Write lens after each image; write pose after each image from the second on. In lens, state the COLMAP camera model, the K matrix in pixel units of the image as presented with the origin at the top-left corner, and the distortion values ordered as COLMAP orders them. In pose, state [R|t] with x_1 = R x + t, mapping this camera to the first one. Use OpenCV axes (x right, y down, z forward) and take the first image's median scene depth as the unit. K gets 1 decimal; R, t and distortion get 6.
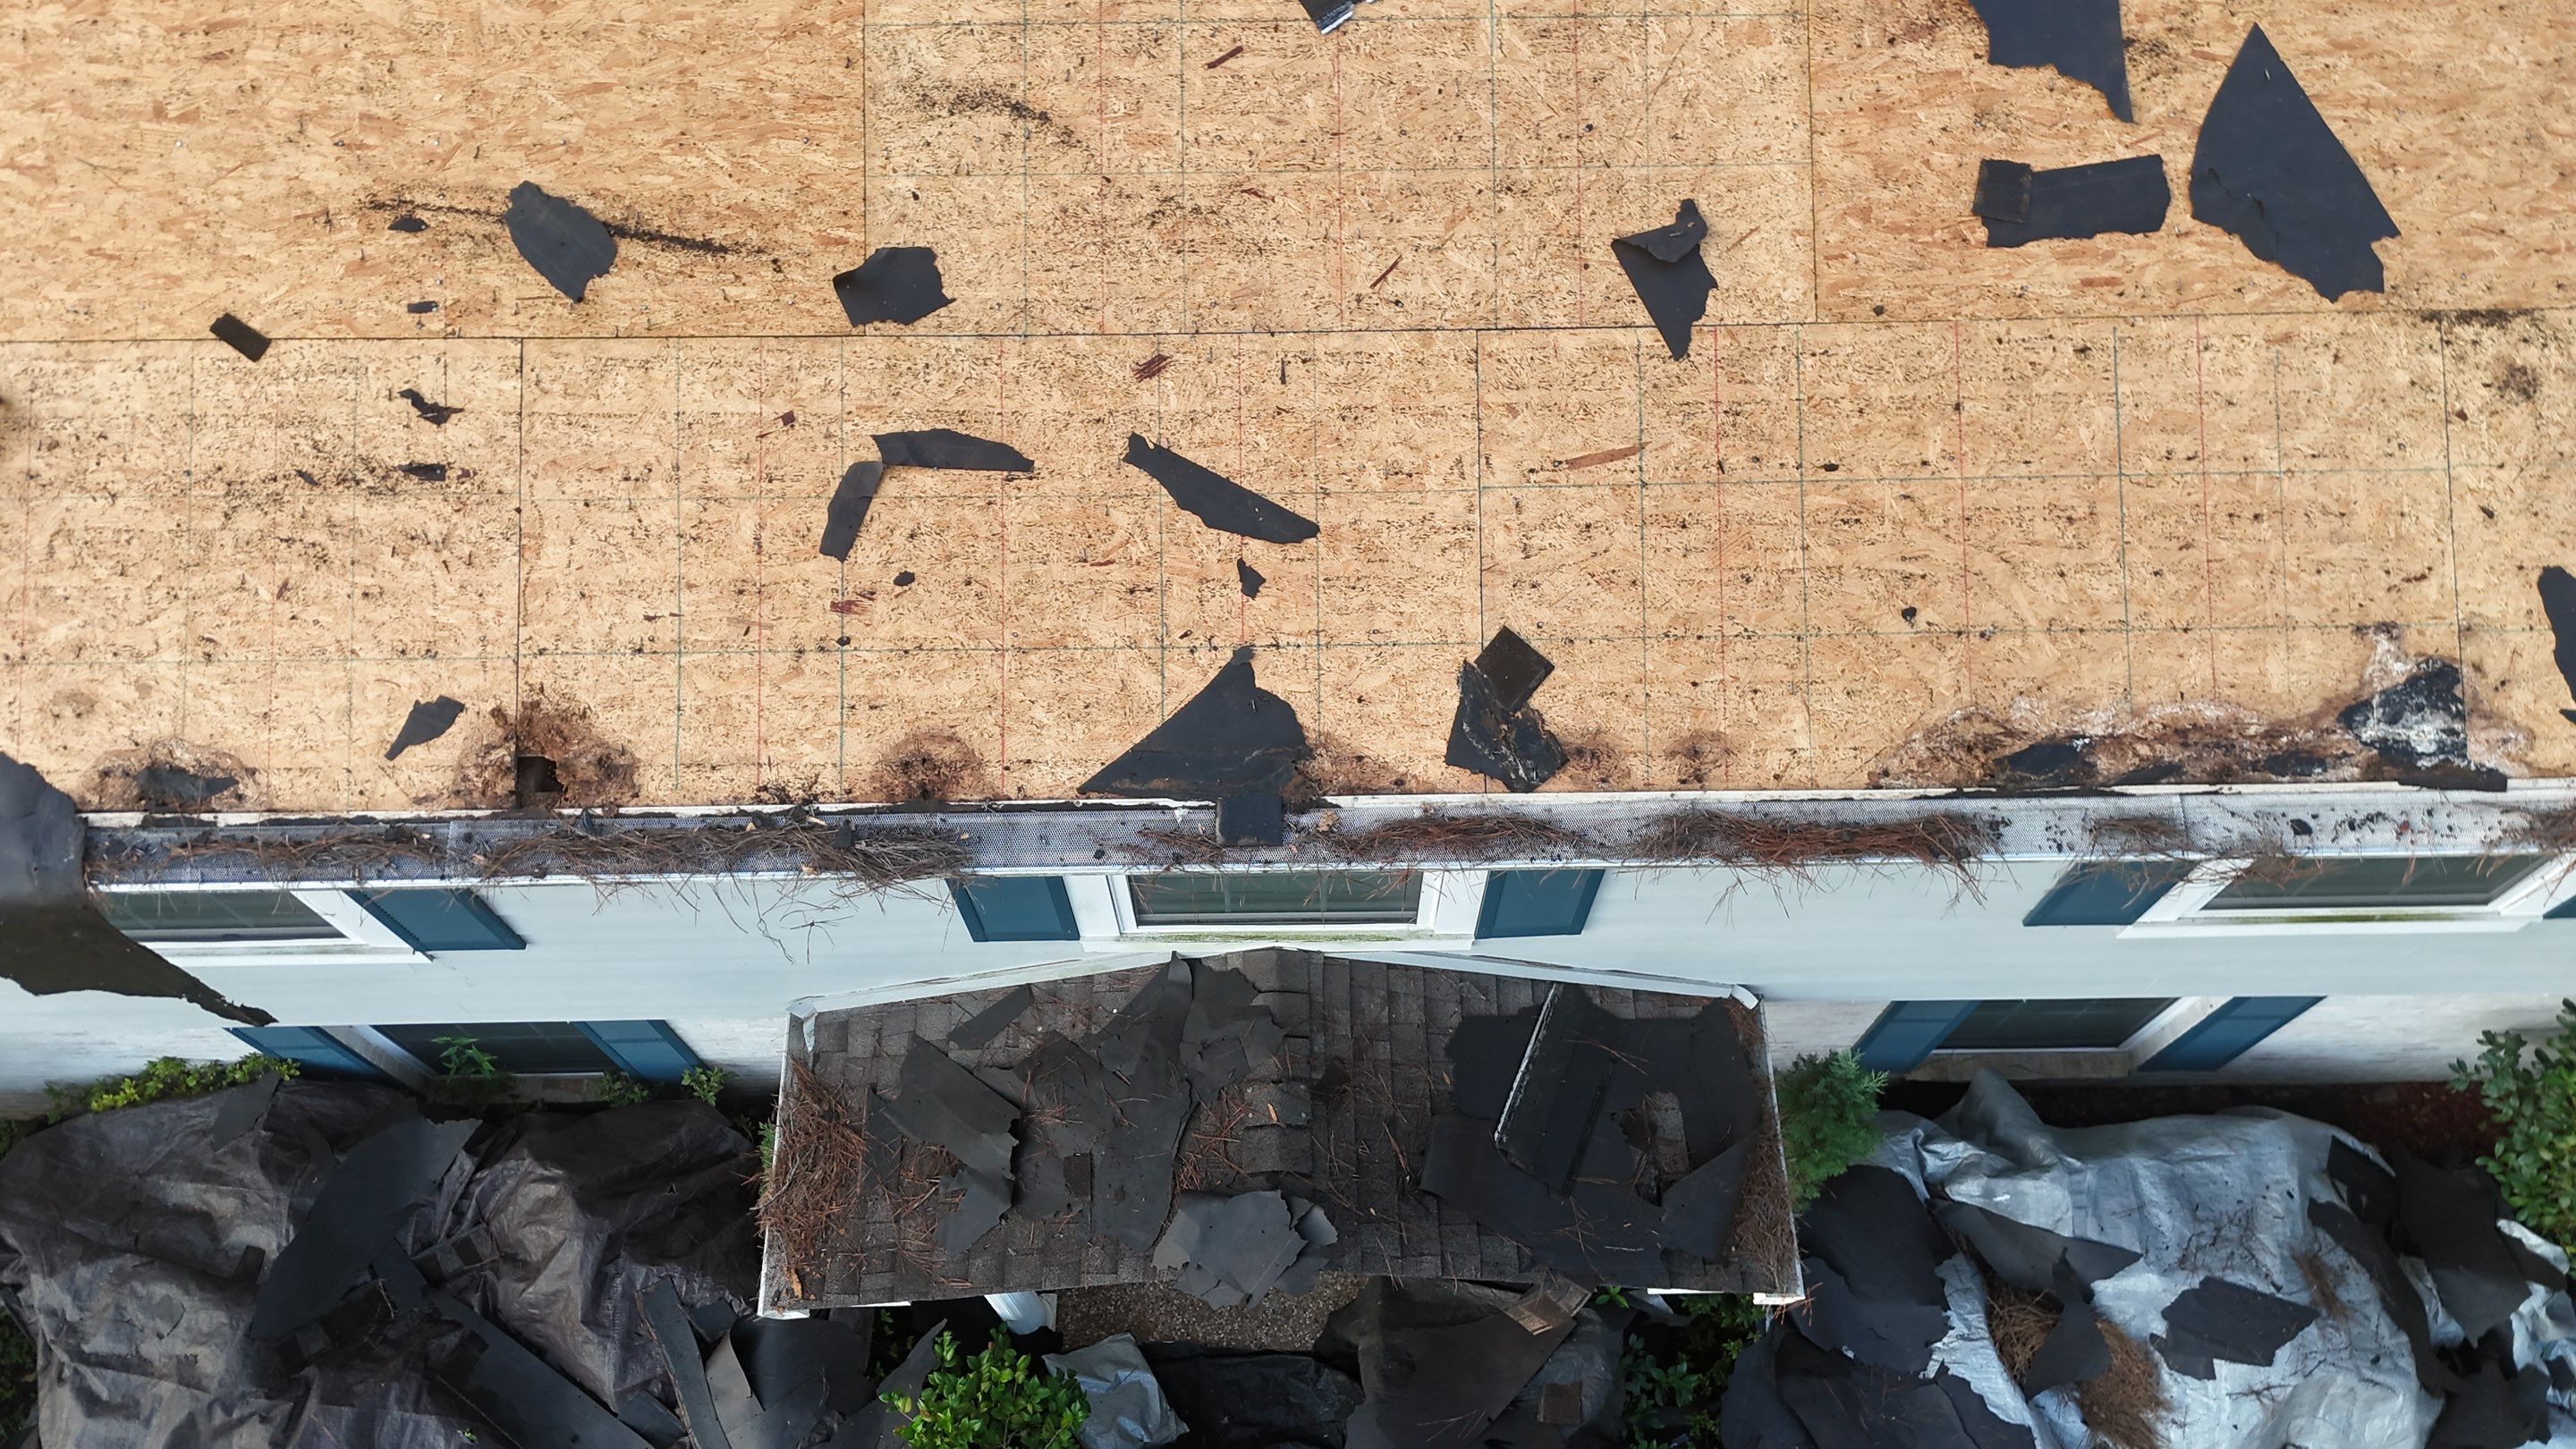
lens RADIAL K [[1905.7, 0, 1300.6], [0, 1905.7, 719.4], [0, 0, 1]] dist [0.067736, -0.057957]
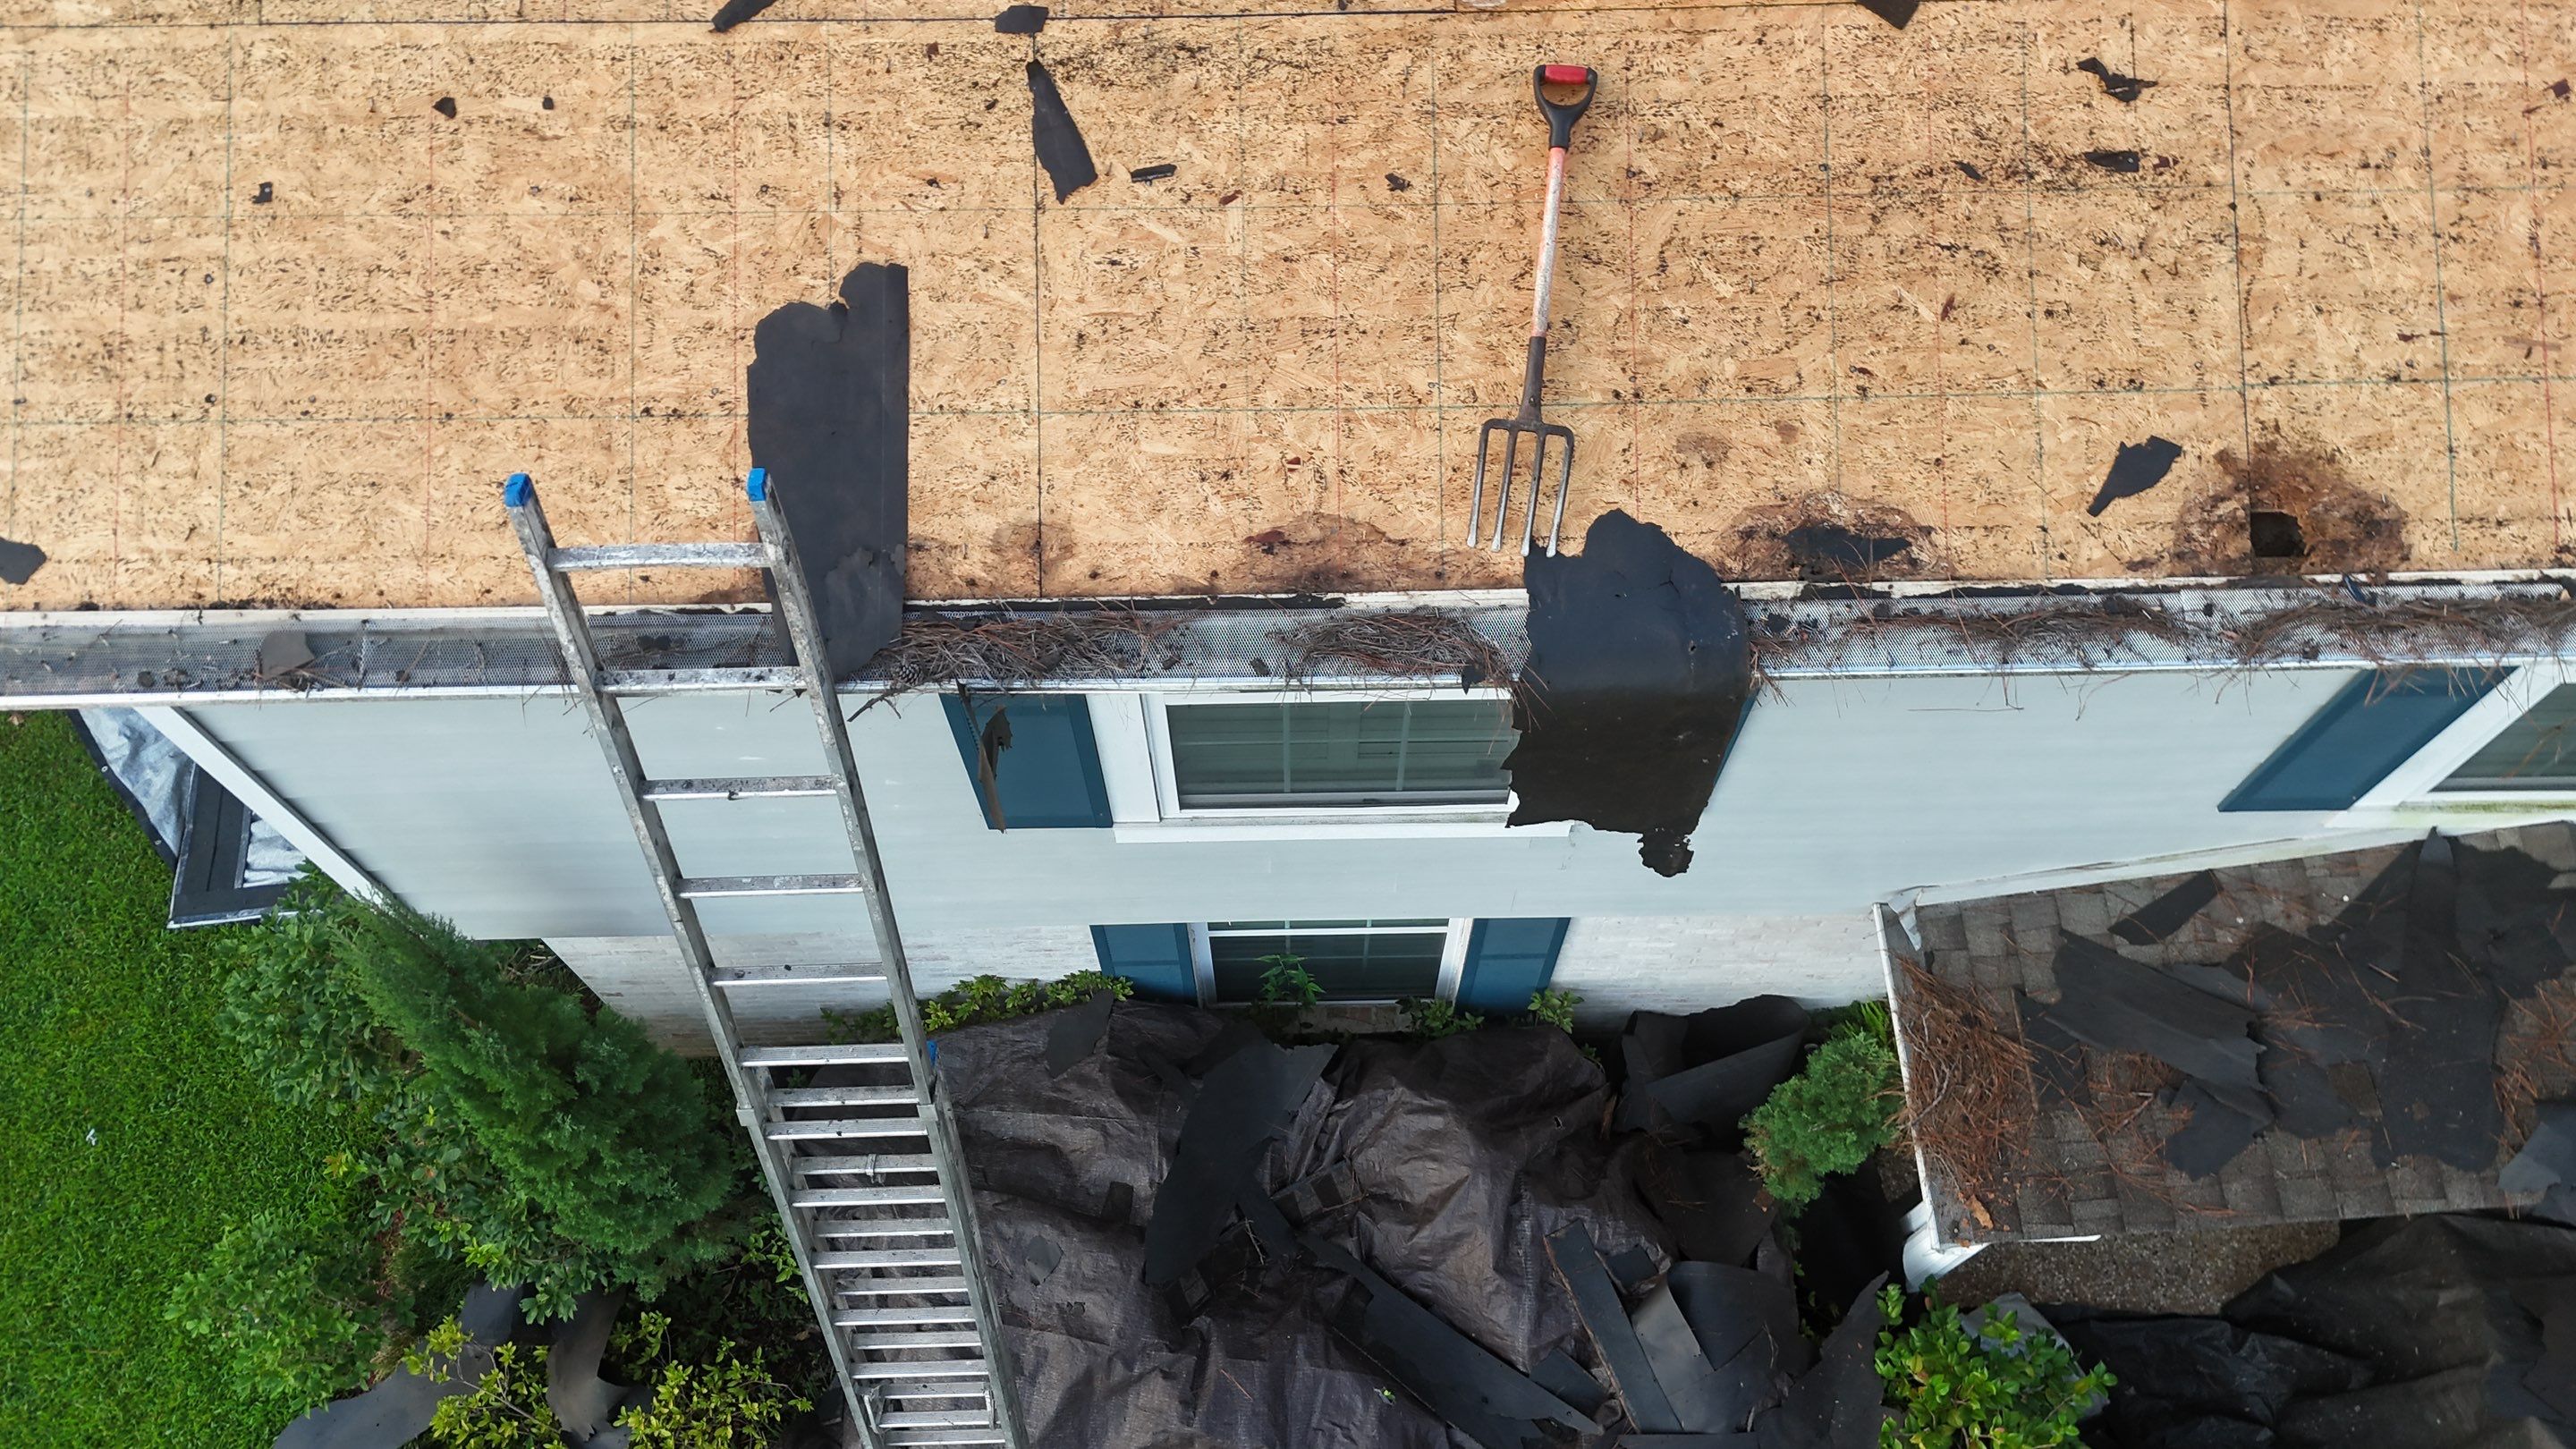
lens RADIAL K [[1905.7, 0, 1299.3], [0, 1905.7, 718.2], [0, 0, 1]] dist [0.067736, -0.057957]
pose [[0.999995, -0.002963, -0.000927, -0.791146], [0.002958, 0.999980, -0.005525, 0.107260], [0.000944, 0.005522, 0.999984, 0.194285]]
